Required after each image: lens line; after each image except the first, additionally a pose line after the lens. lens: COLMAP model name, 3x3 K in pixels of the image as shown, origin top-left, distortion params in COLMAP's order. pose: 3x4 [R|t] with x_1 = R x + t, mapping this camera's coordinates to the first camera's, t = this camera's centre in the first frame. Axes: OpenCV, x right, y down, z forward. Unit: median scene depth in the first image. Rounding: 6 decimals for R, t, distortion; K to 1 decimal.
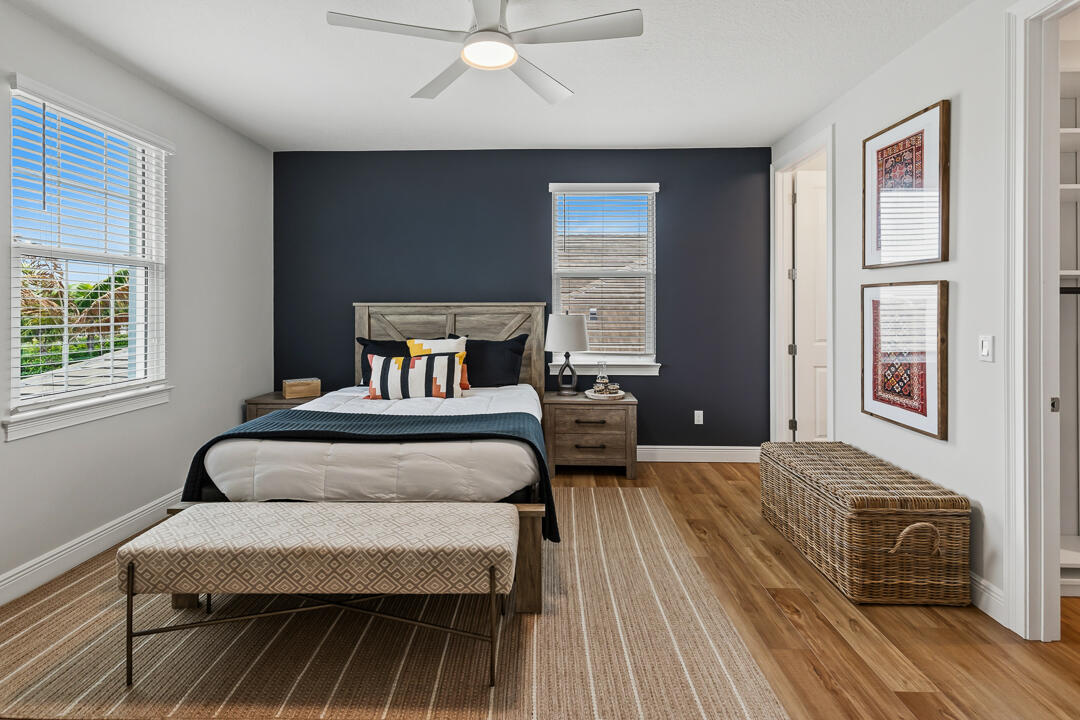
lens RADIAL K [[506.7, 0, 541.7], [0, 506.7, 307.8], [0, 0, 1]] dist [0.000601, -0.000547]
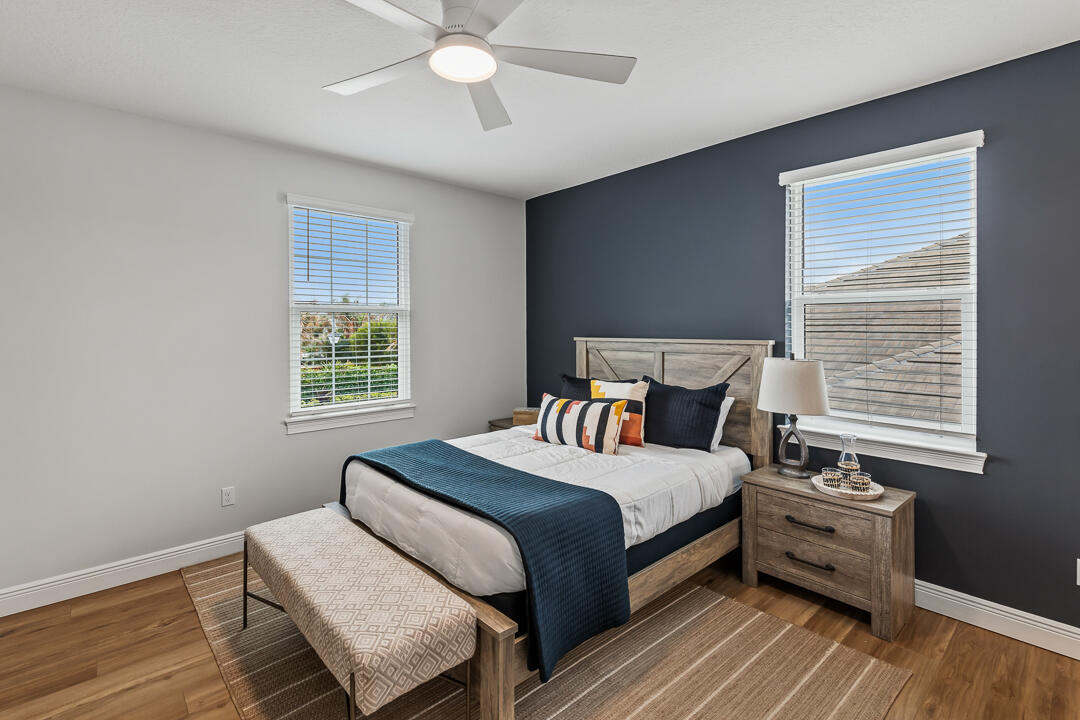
lens RADIAL K [[504.6, 0, 539.7], [0, 504.6, 329.4], [0, 0, 1]] dist [0.004277, 0.000127]
pose [[0.683269, 0.001791, -0.730164, 0.335588], [0.004854, 0.999964, 0.006994, -0.035996], [0.730150, -0.008323, 0.683236, 0.290947]]
